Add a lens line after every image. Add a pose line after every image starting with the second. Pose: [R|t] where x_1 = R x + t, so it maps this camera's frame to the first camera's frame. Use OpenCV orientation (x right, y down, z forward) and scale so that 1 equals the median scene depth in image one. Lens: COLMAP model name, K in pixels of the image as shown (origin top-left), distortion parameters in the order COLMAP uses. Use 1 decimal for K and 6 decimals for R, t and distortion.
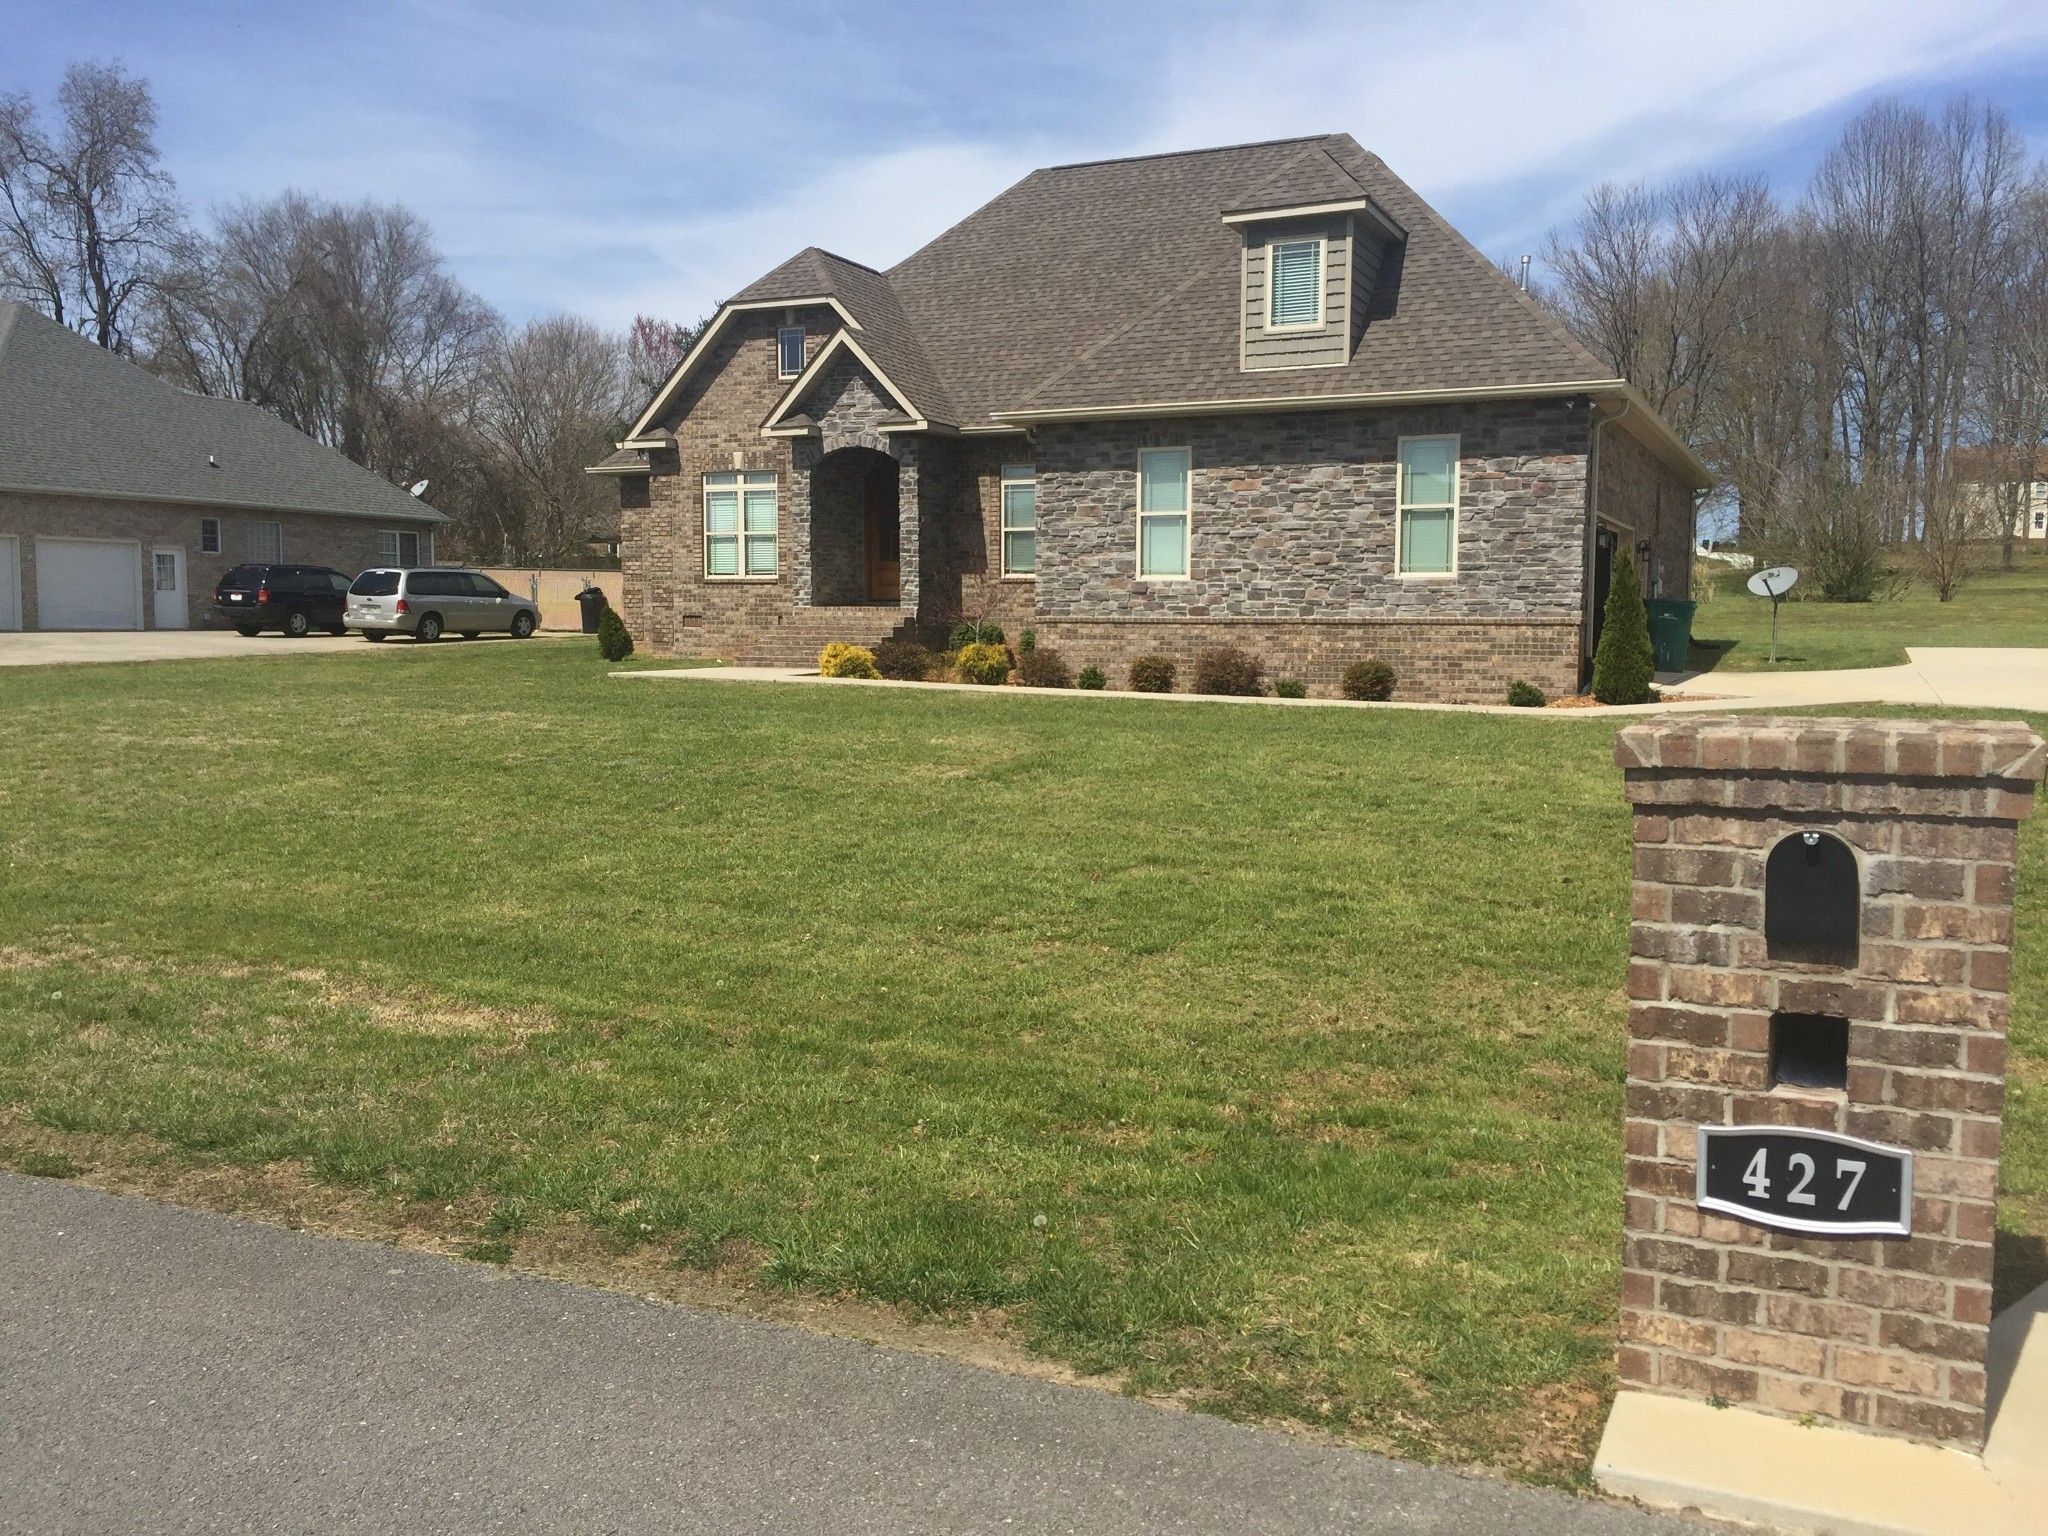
lens RADIAL K [[1750.2, 0, 1025.4], [0, 1750.2, 763.9], [0, 0, 1]] dist [0.039920, -0.033757]
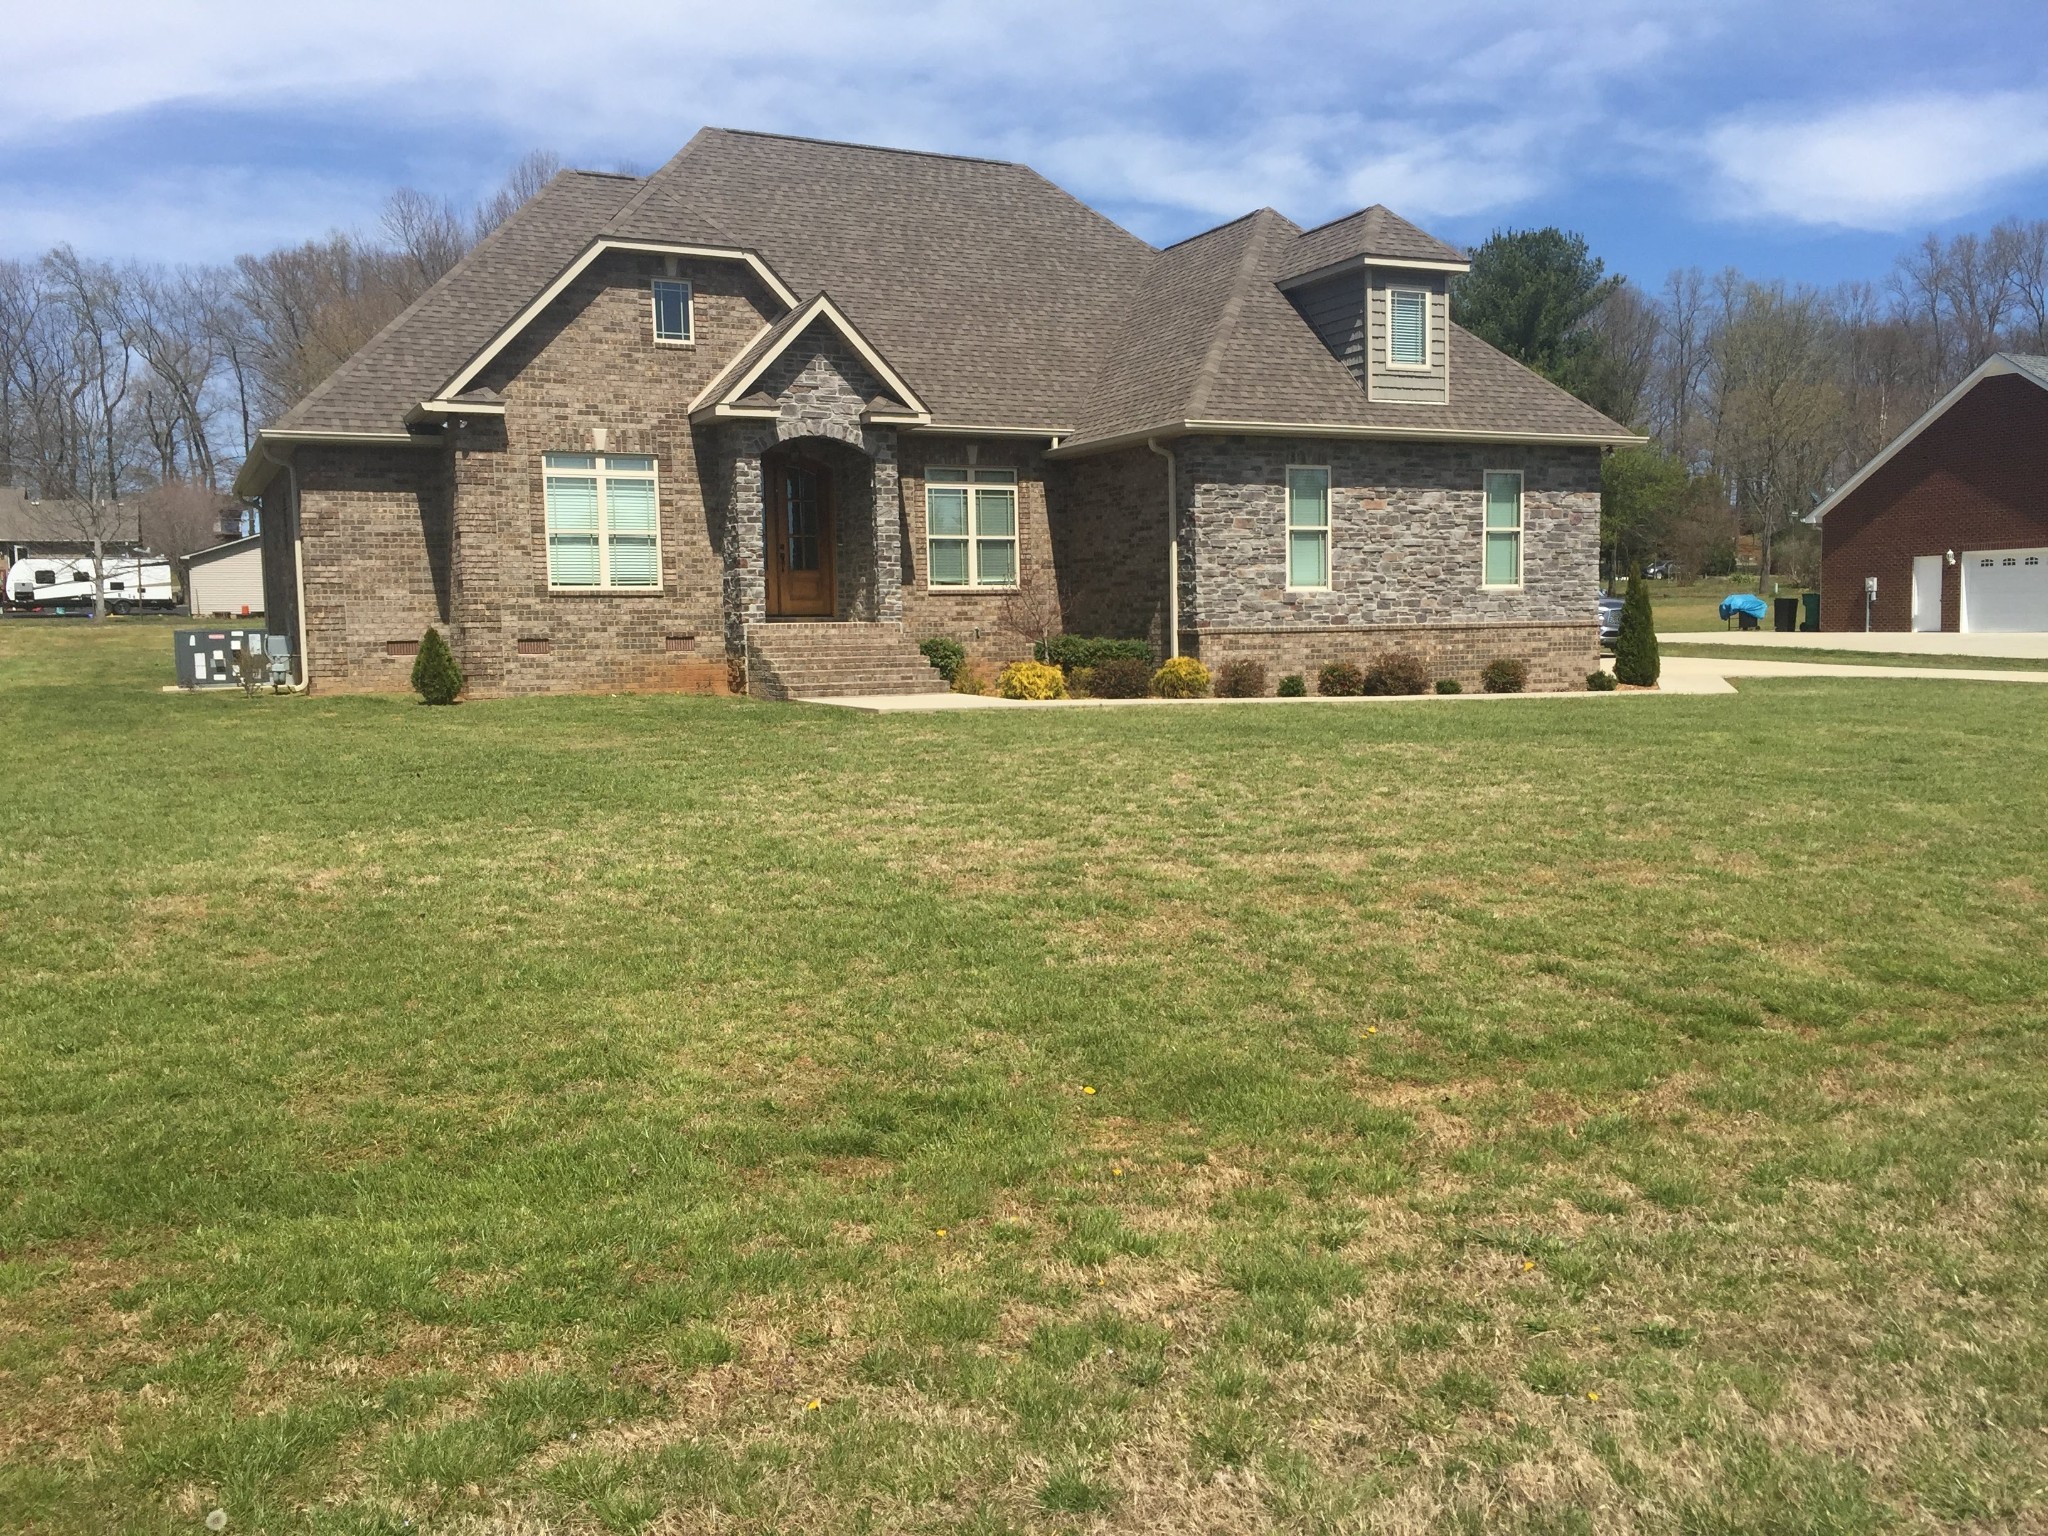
lens RADIAL K [[1750.2, 0, 1025.6], [0, 1750.2, 774.9], [0, 0, 1]] dist [0.039920, -0.033757]
pose [[0.627539, -0.081374, 0.774321, -0.853737], [0.082582, 0.995870, 0.037729, -0.048471], [-0.774194, 0.040268, 0.631667, 0.467615]]
